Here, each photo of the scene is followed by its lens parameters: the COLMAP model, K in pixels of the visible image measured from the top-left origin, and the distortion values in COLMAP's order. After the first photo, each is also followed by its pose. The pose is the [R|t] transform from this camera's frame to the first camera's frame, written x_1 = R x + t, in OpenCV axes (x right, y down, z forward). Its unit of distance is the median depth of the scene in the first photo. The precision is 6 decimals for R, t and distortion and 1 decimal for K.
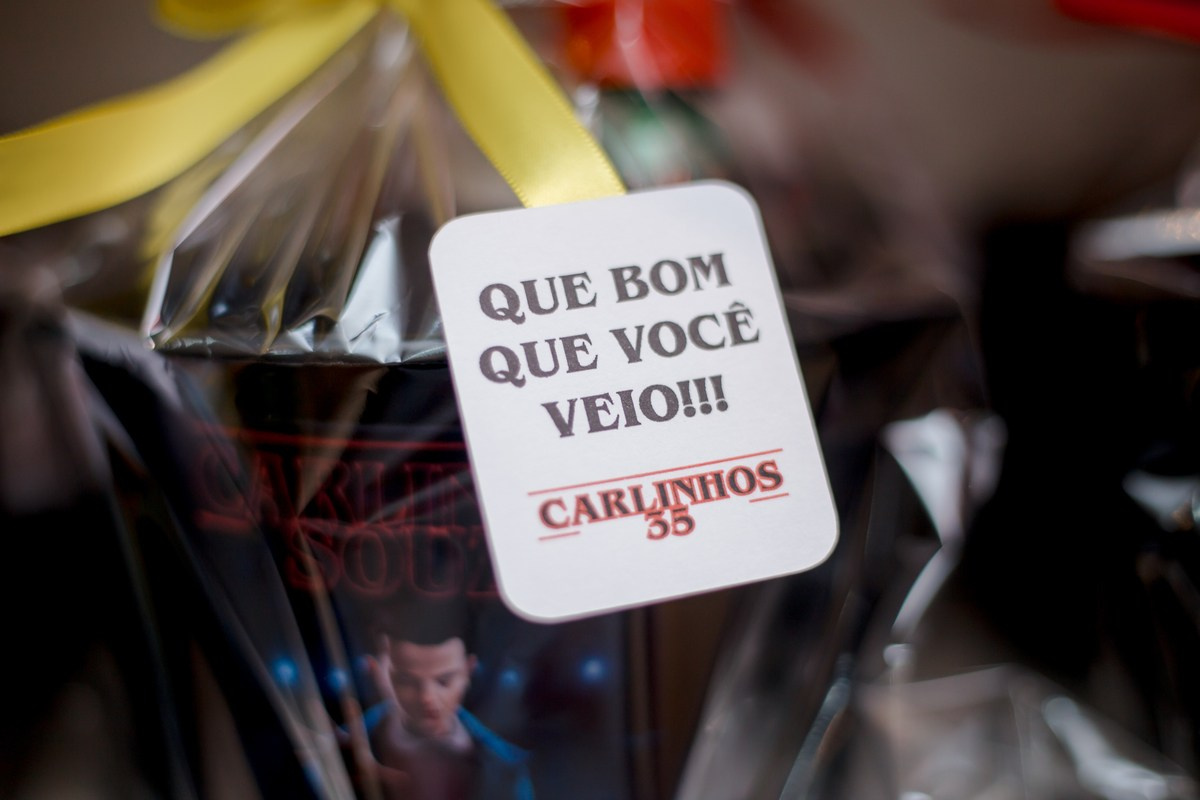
lens RADIAL K [[1685.6, 0, 599.4], [0, 1685.6, 393.6], [0, 0, 1]] dist [-0.107212, 0.000000]
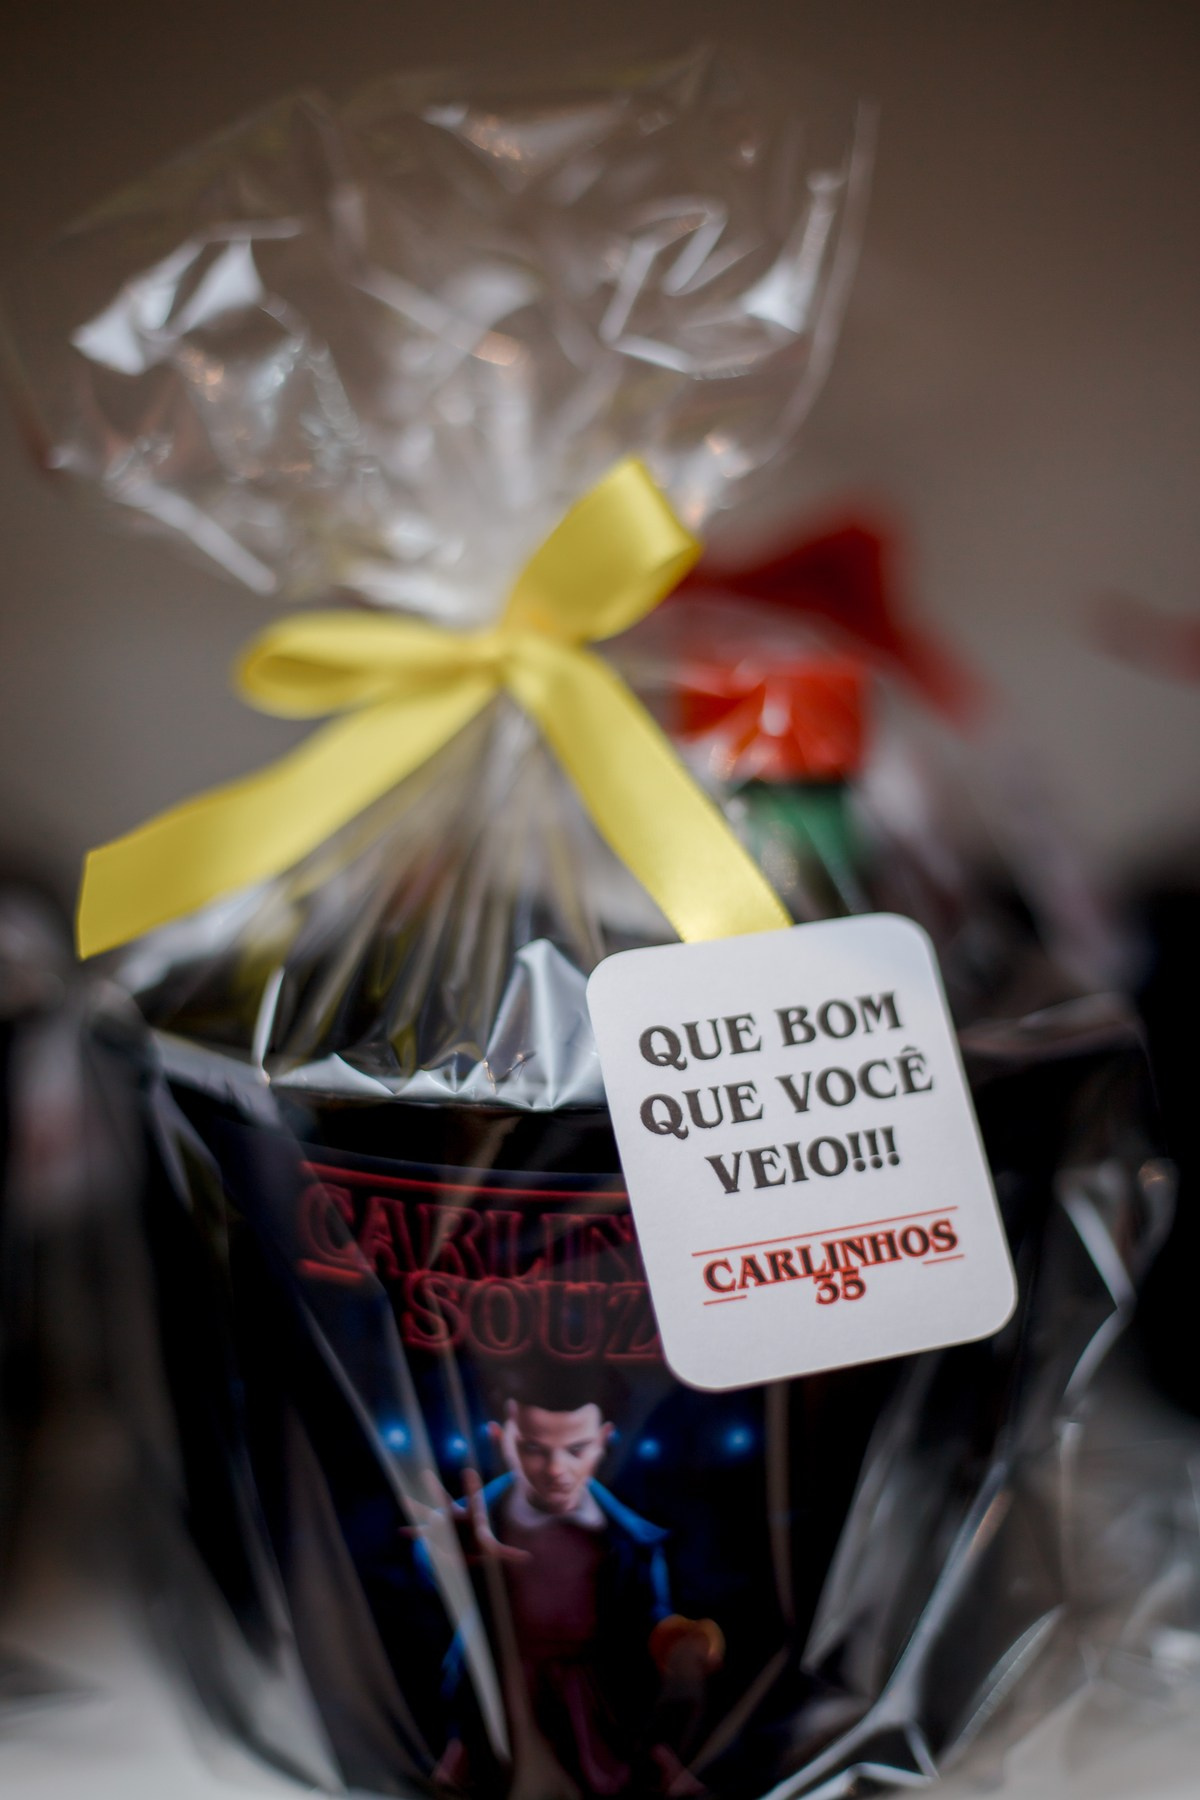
lens RADIAL K [[2528.4, 0, 602.3], [0, 2528.4, 907.9], [0, 0, 1]] dist [-0.107212, 0.000000]
pose [[0.999250, 0.018979, 0.033757, -0.137716], [-0.017946, 0.999369, -0.030667, -0.086064], [-0.034318, 0.030038, 0.998959, -0.394778]]
